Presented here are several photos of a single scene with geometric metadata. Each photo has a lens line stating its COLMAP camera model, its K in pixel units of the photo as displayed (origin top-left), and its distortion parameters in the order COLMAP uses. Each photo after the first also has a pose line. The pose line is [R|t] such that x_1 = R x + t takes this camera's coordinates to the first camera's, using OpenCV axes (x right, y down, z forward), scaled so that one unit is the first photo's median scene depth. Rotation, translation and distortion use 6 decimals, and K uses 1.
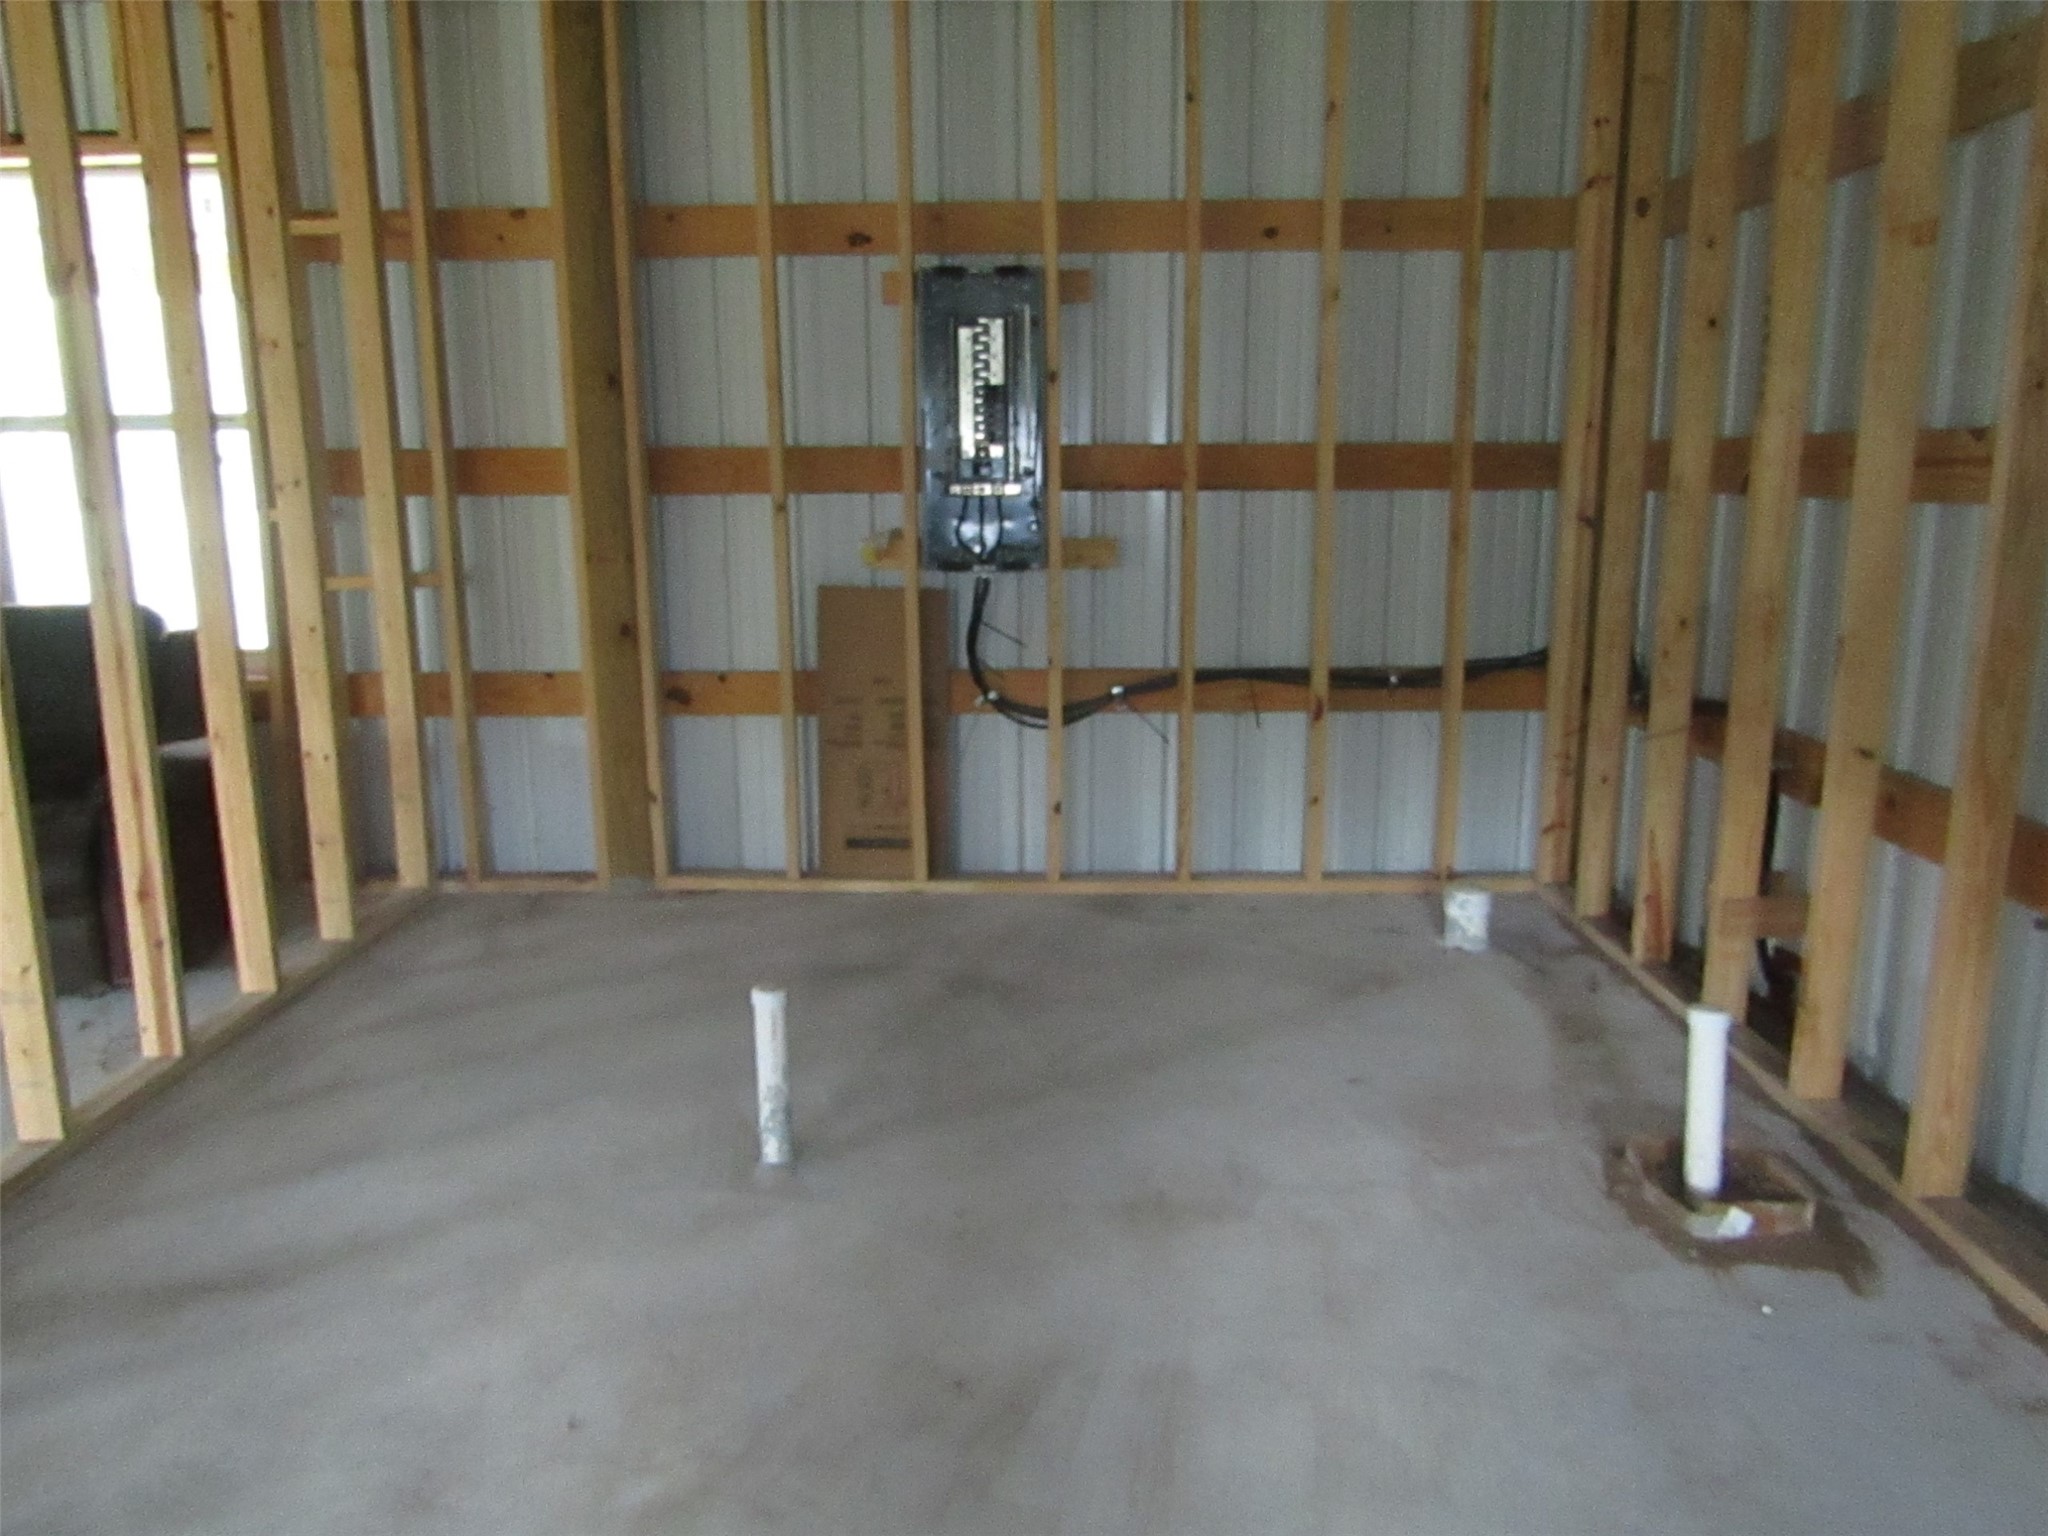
lens RADIAL K [[1449.5, 0, 1032.3], [0, 1449.5, 755.9], [0, 0, 1]] dist [-0.011892, 0.001170]
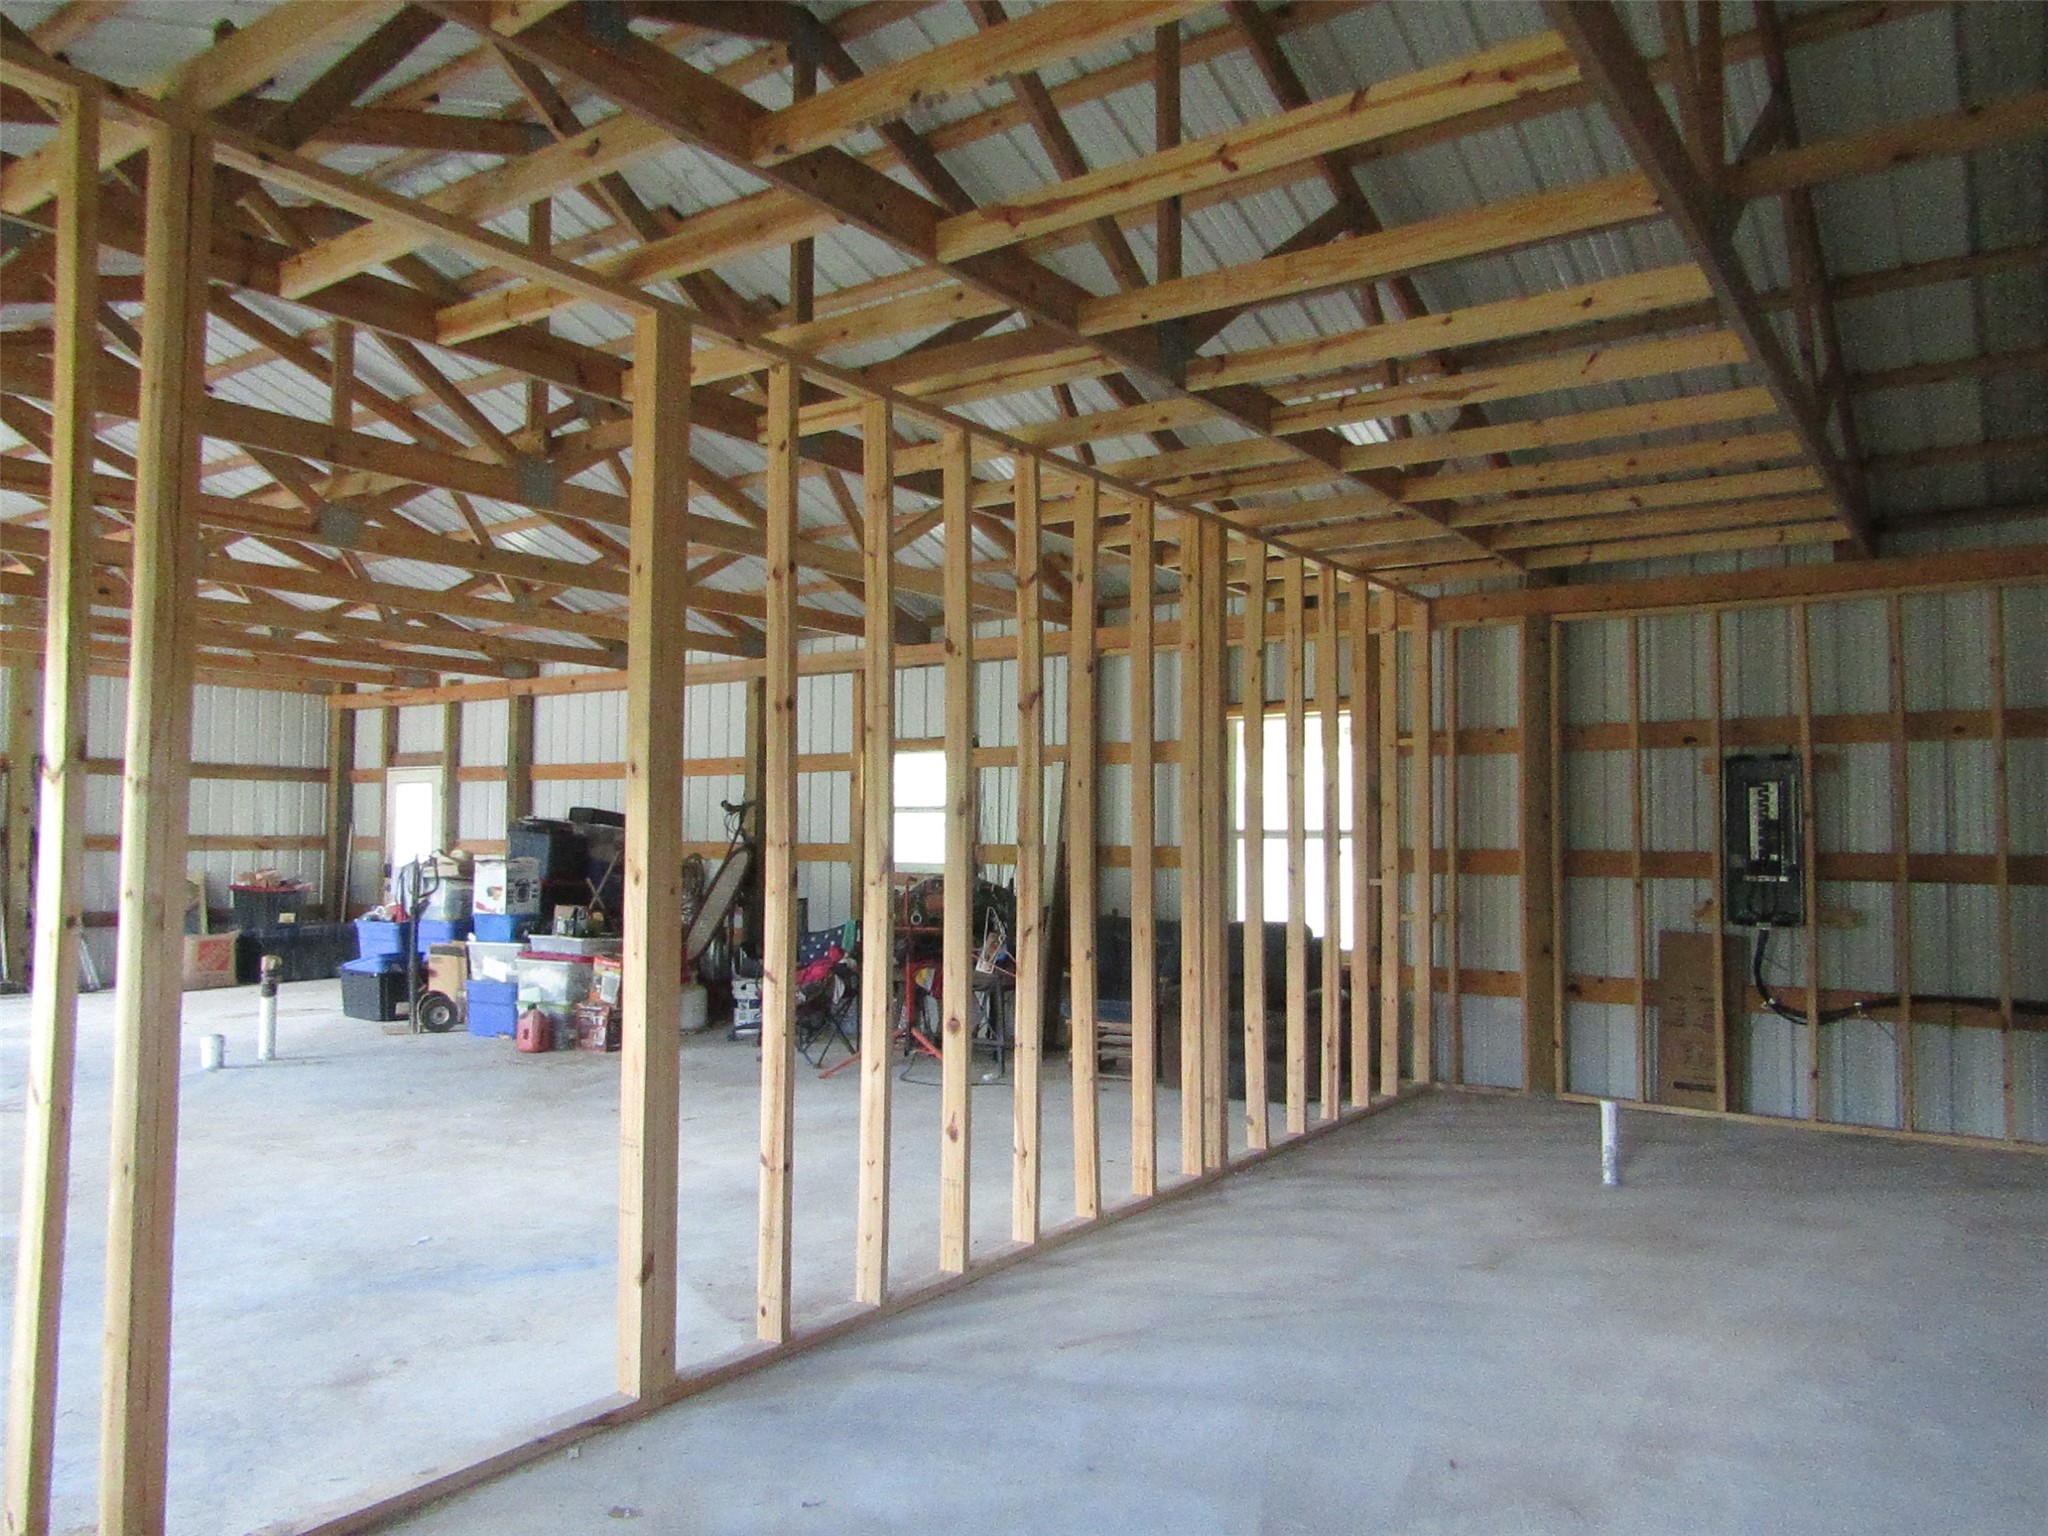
lens RADIAL K [[1449.5, 0, 1026.4], [0, 1449.5, 770.1], [0, 0, 1]] dist [-0.011892, 0.001170]
pose [[0.812022, -0.016906, -0.583382, 0.249837], [-0.129245, 0.969554, -0.207995, 0.155358], [0.569136, 0.244295, 0.785114, -0.844265]]
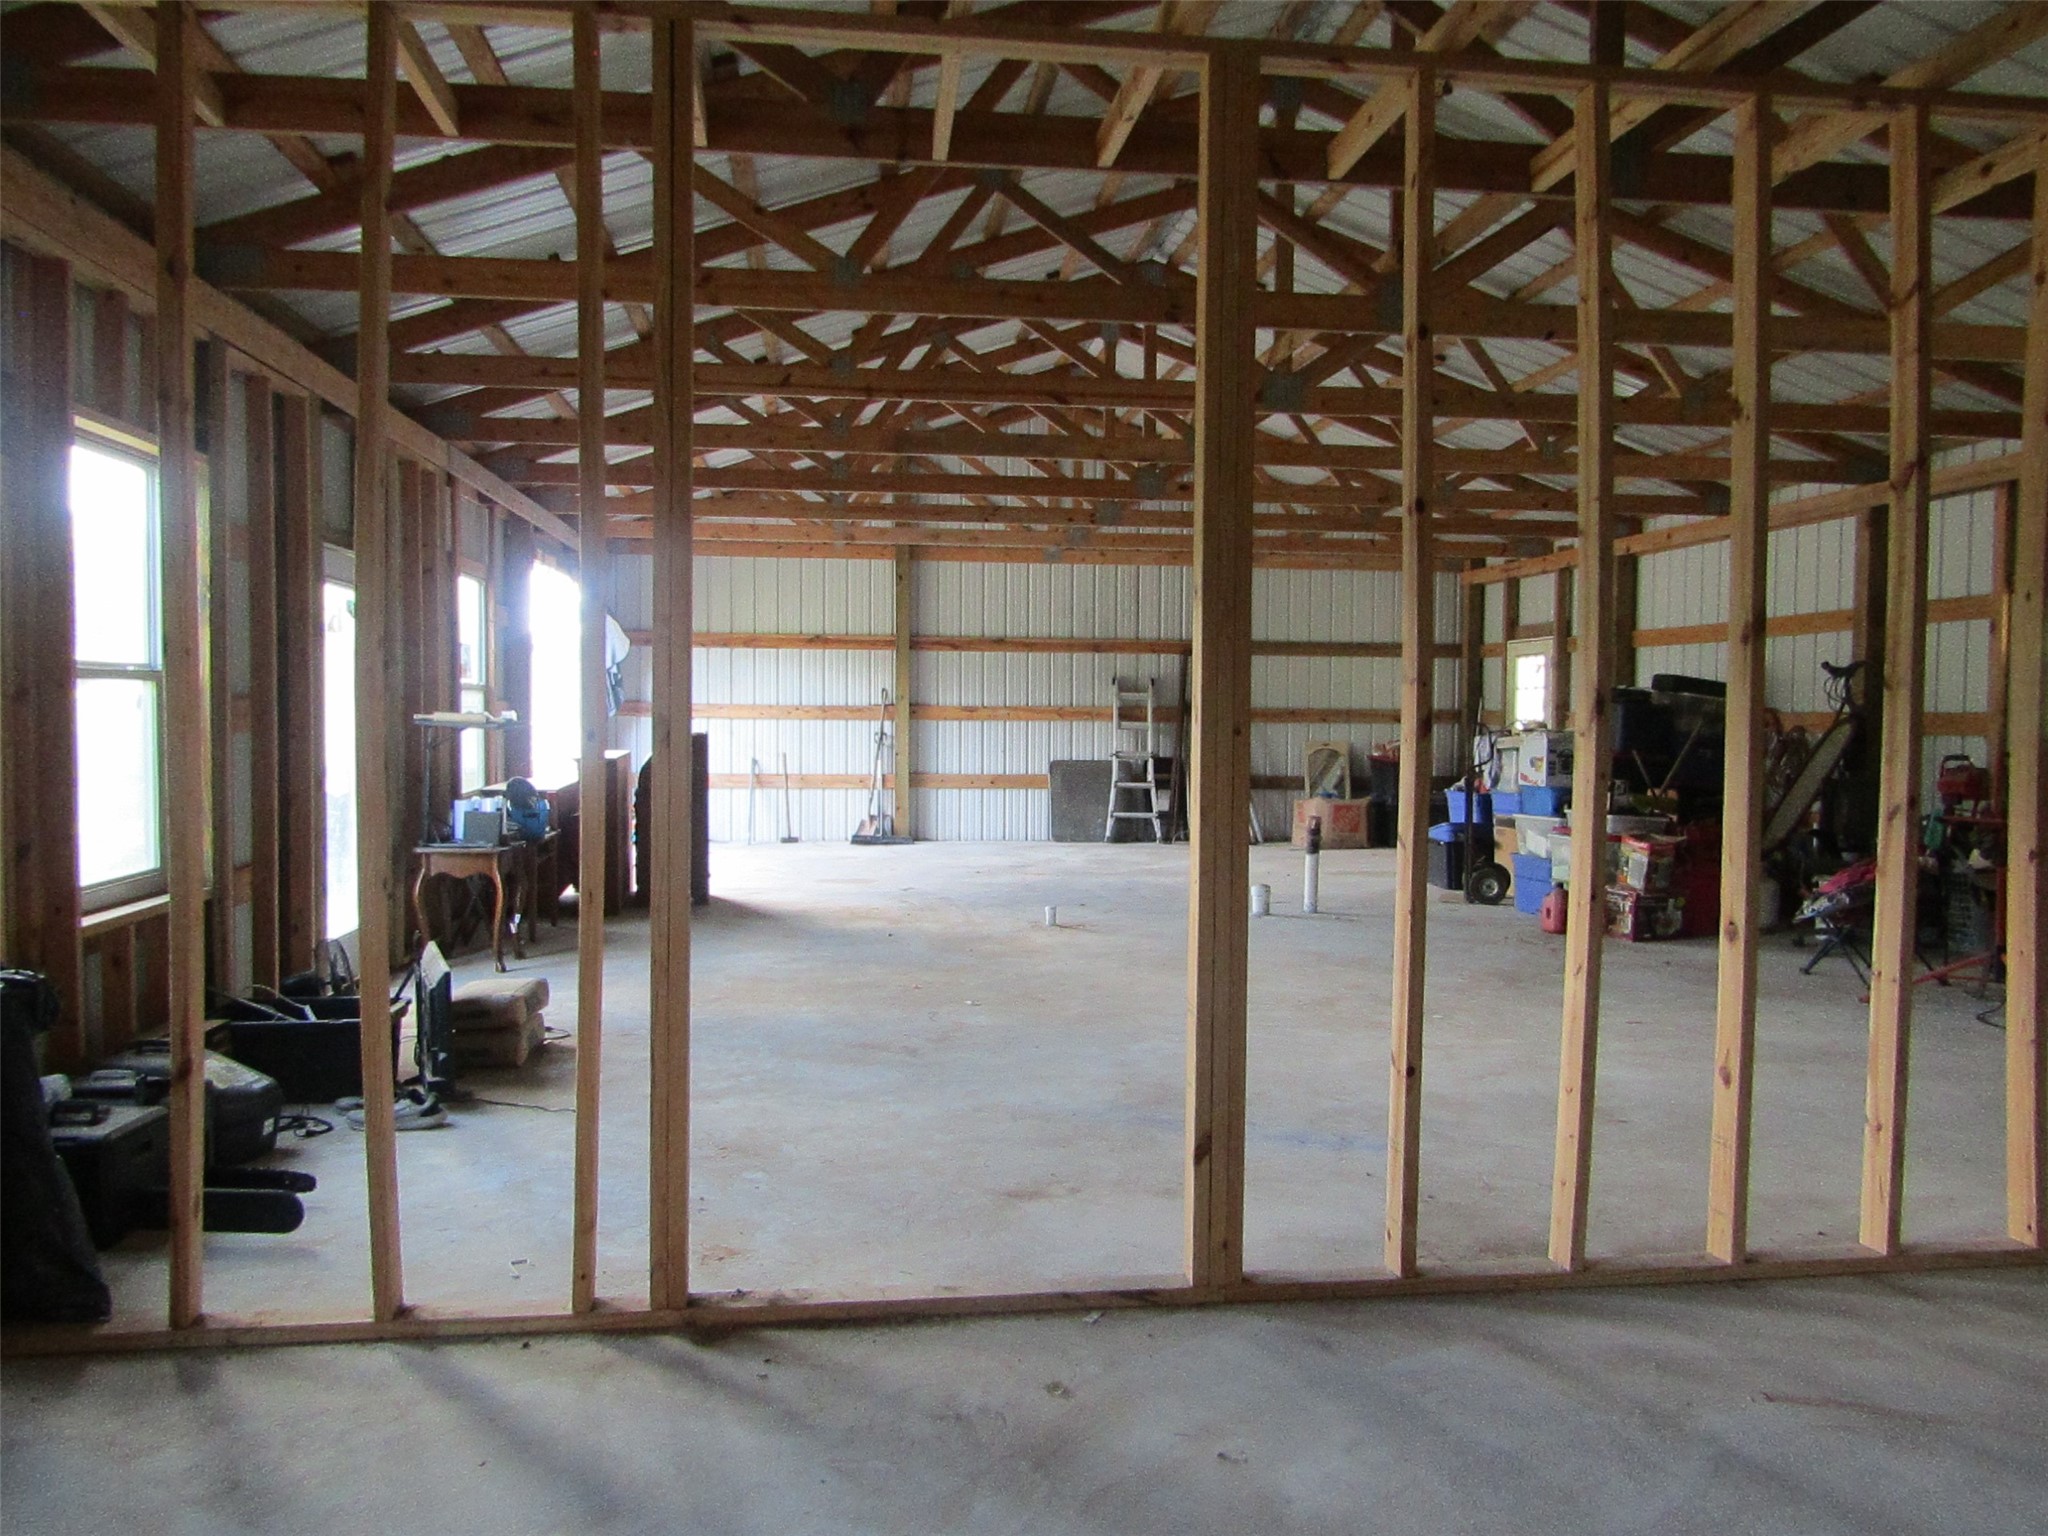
lens RADIAL K [[1455.5, 0, 1027.5], [0, 1455.5, 771.7], [0, 0, 1]] dist [-0.024153, 0.012402]
pose [[0.107542, 0.044719, -0.993194, 0.310066], [-0.209567, 0.977562, 0.021324, 0.101930], [0.971862, 0.205847, 0.114501, -0.469935]]
